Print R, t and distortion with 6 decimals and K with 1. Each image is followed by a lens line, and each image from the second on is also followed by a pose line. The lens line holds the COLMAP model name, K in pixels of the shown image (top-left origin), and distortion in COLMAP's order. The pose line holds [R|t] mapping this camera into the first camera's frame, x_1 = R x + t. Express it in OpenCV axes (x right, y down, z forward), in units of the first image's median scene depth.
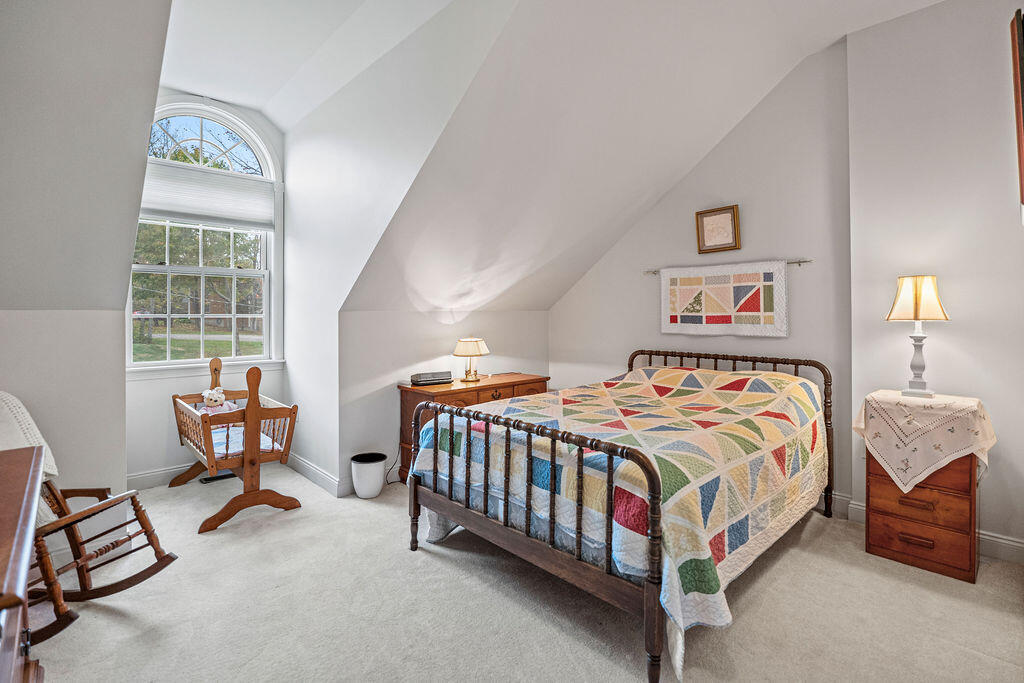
lens RADIAL K [[480.2, 0, 502.9], [0, 480.2, 317.2], [0, 0, 1]] dist [0.006904, -0.002749]
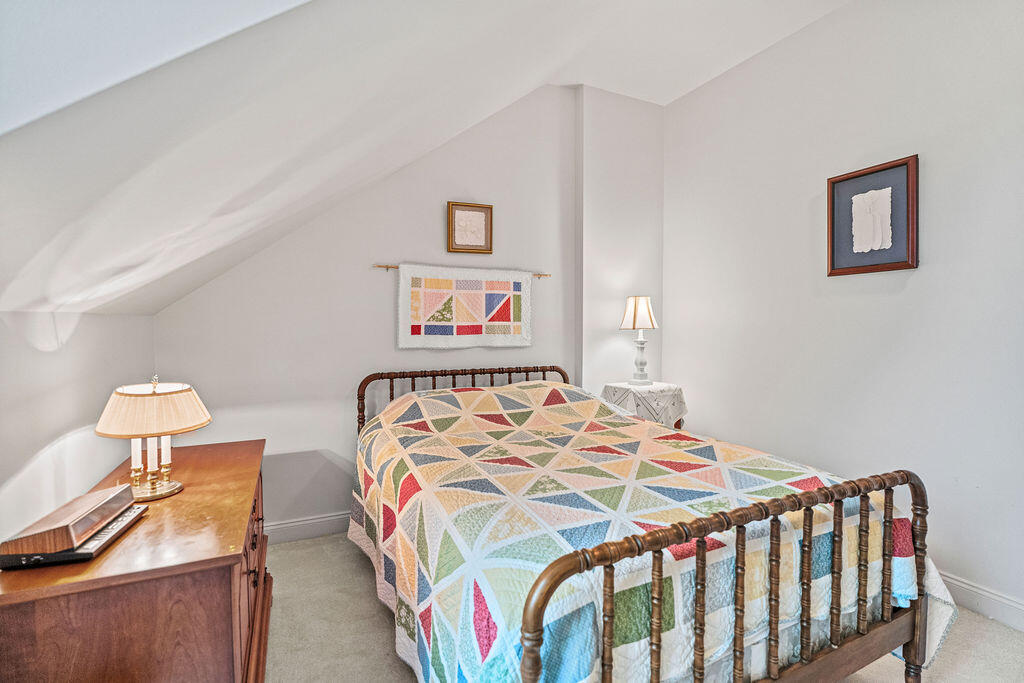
lens RADIAL K [[480.2, 0, 511.5], [0, 480.2, 336.9], [0, 0, 1]] dist [0.006904, -0.002749]
pose [[0.306337, -0.010607, 0.951864, -0.380334], [0.008841, 0.999926, 0.008297, 0.011494], [-0.951882, 0.005874, 0.306409, 0.675842]]
